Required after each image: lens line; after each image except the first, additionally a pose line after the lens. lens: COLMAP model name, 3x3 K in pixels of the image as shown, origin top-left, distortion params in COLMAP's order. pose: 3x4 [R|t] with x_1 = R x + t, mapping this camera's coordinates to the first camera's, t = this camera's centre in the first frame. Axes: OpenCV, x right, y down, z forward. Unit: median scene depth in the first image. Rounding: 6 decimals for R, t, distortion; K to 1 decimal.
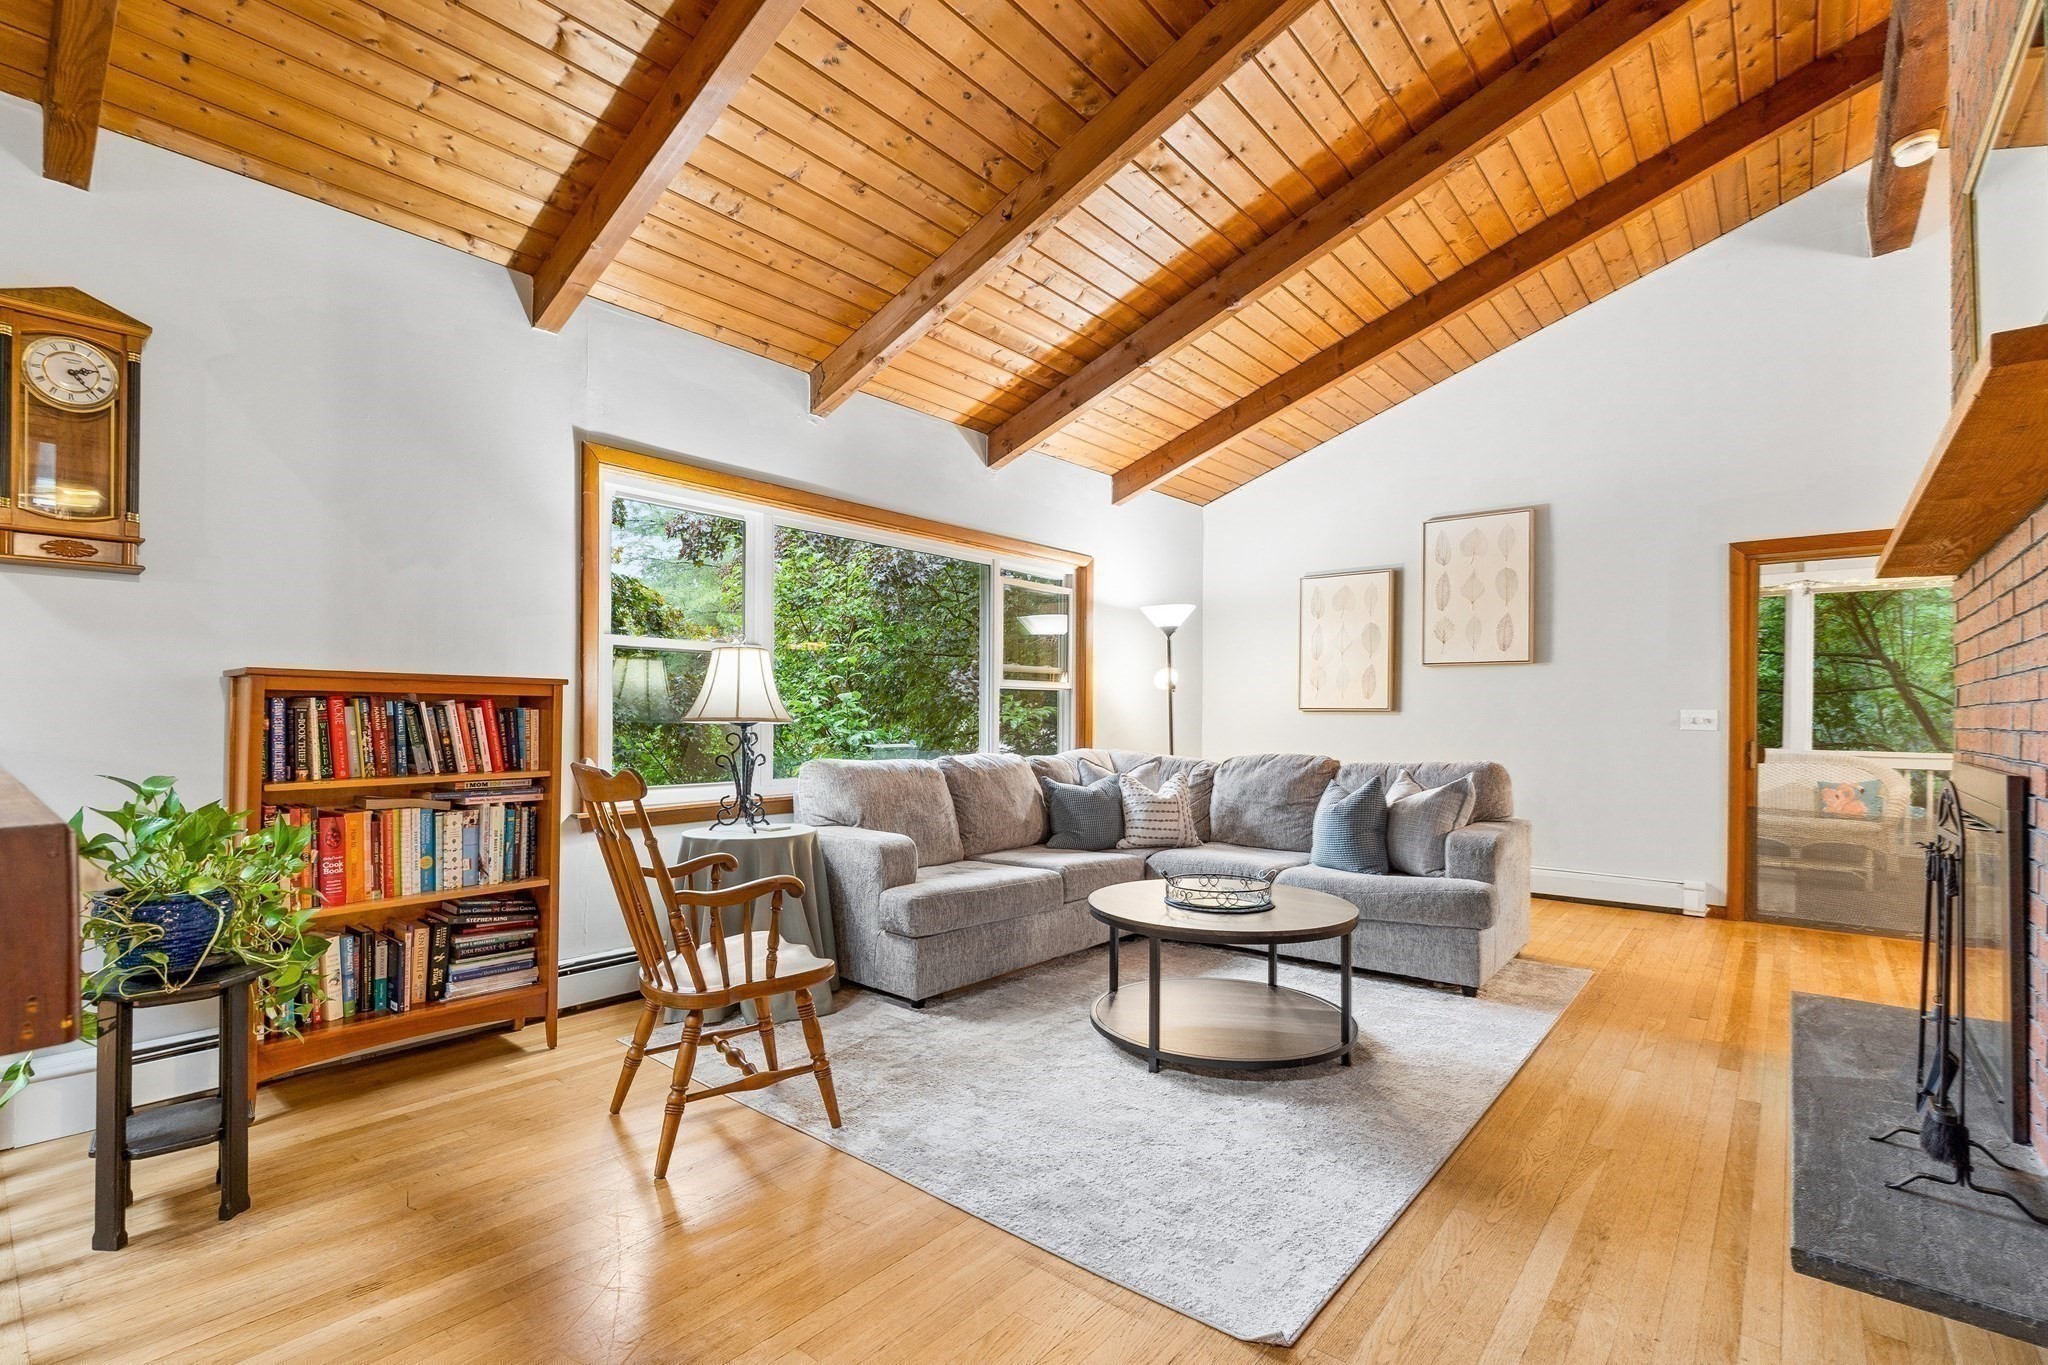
lens RADIAL K [[913.3, 0, 1024.6], [0, 913.3, 702.7], [0, 0, 1]] dist [-0.005222, -0.000608]
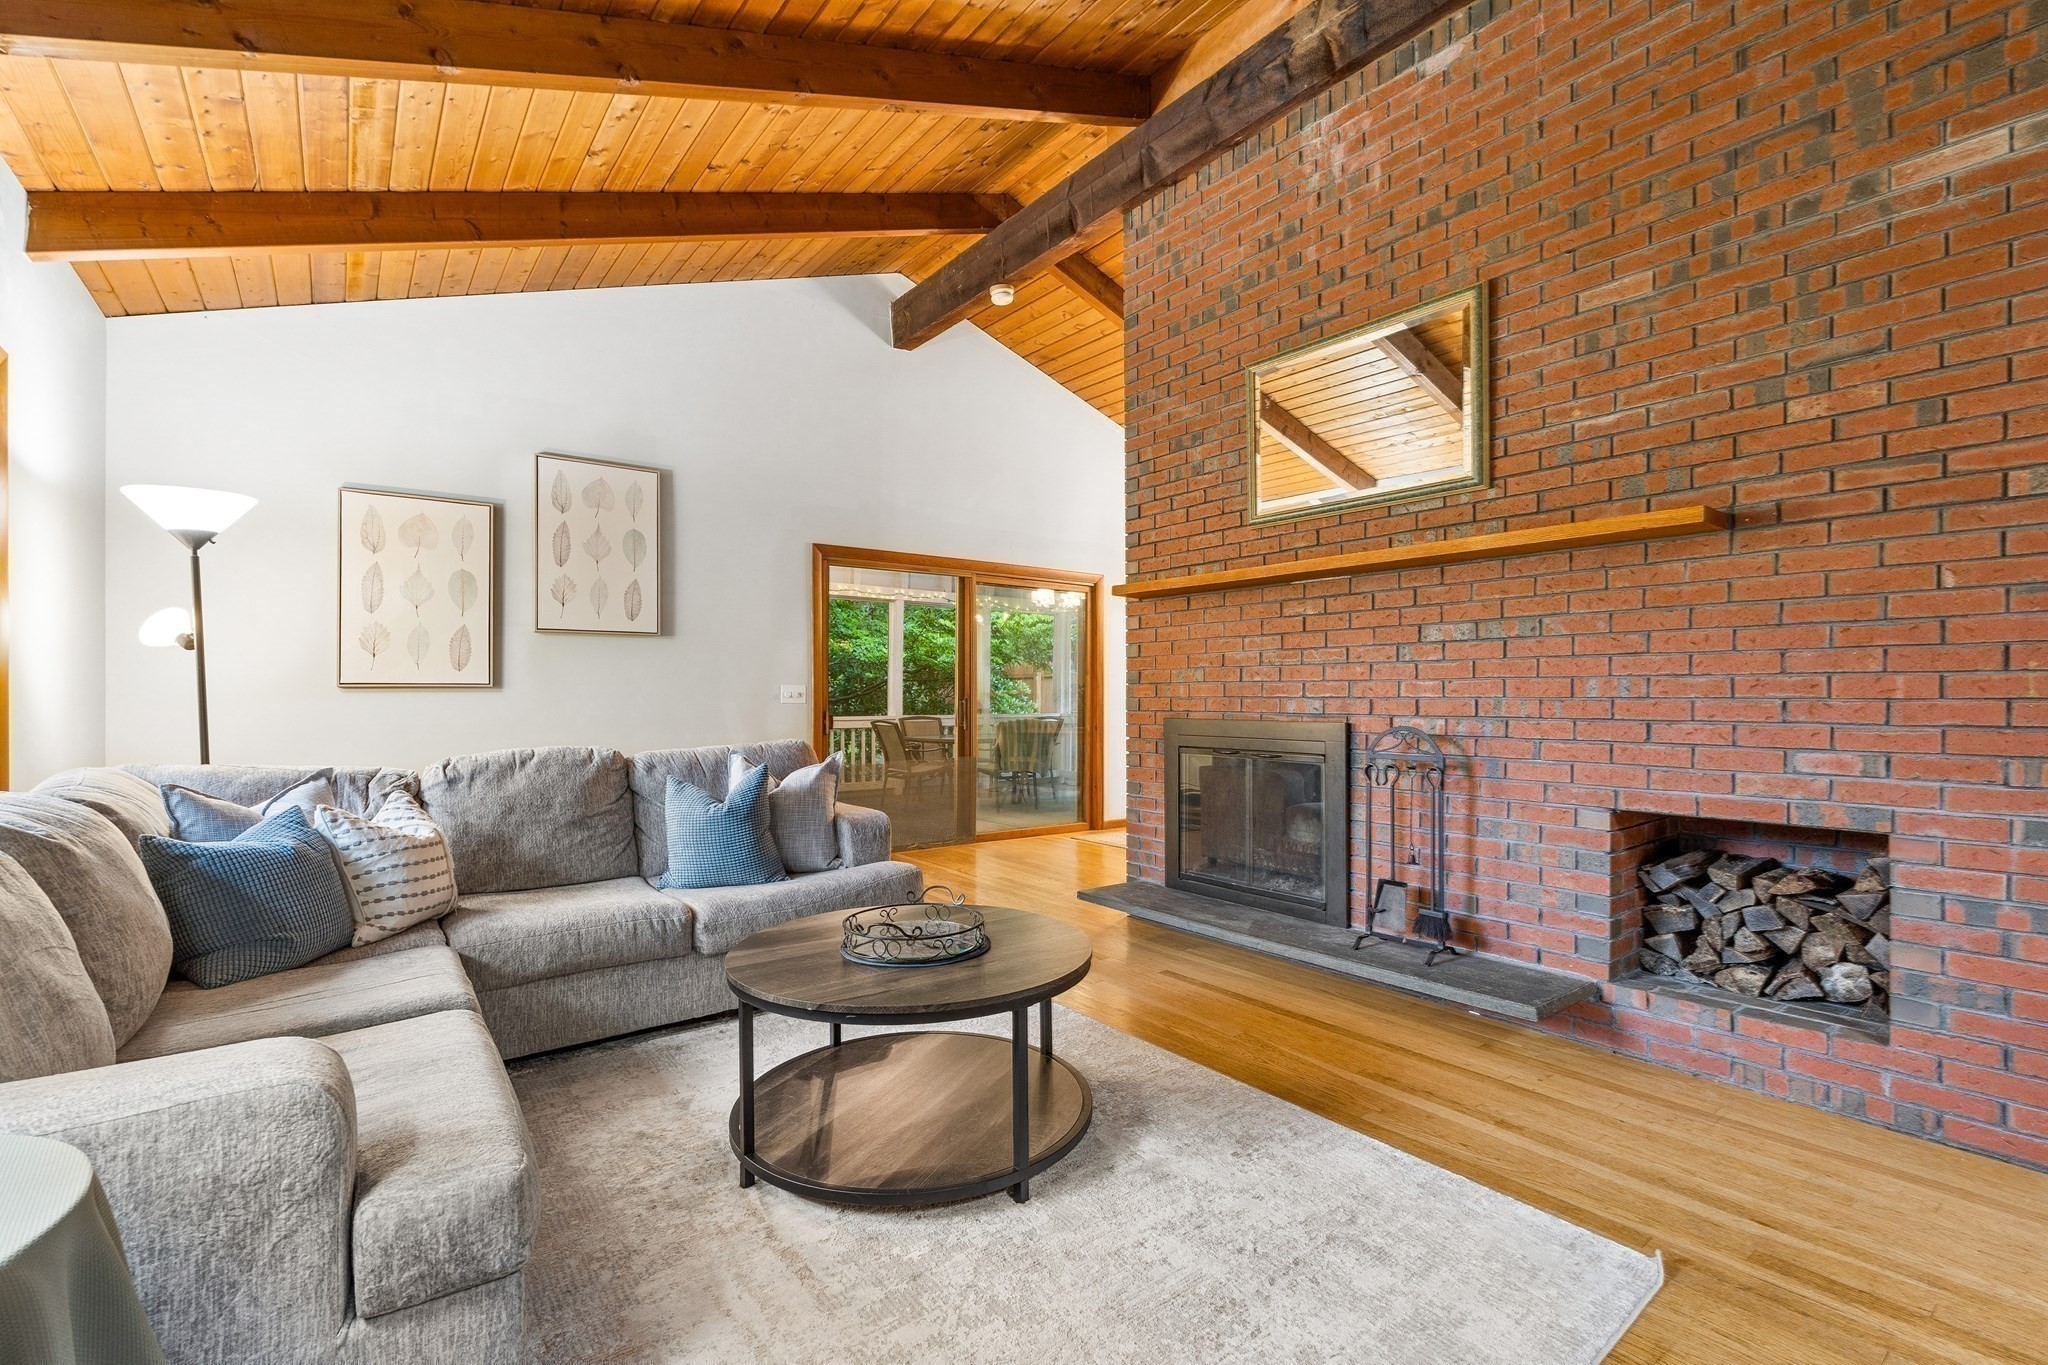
lens RADIAL K [[913.3, 0, 1018.0], [0, 913.3, 683.3], [0, 0, 1]] dist [-0.005222, -0.000608]
pose [[0.226377, 0.005213, 0.974026, -0.274718], [-0.006372, 0.999972, -0.003871, 0.006360], [-0.974019, -0.005330, 0.226404, 0.431466]]
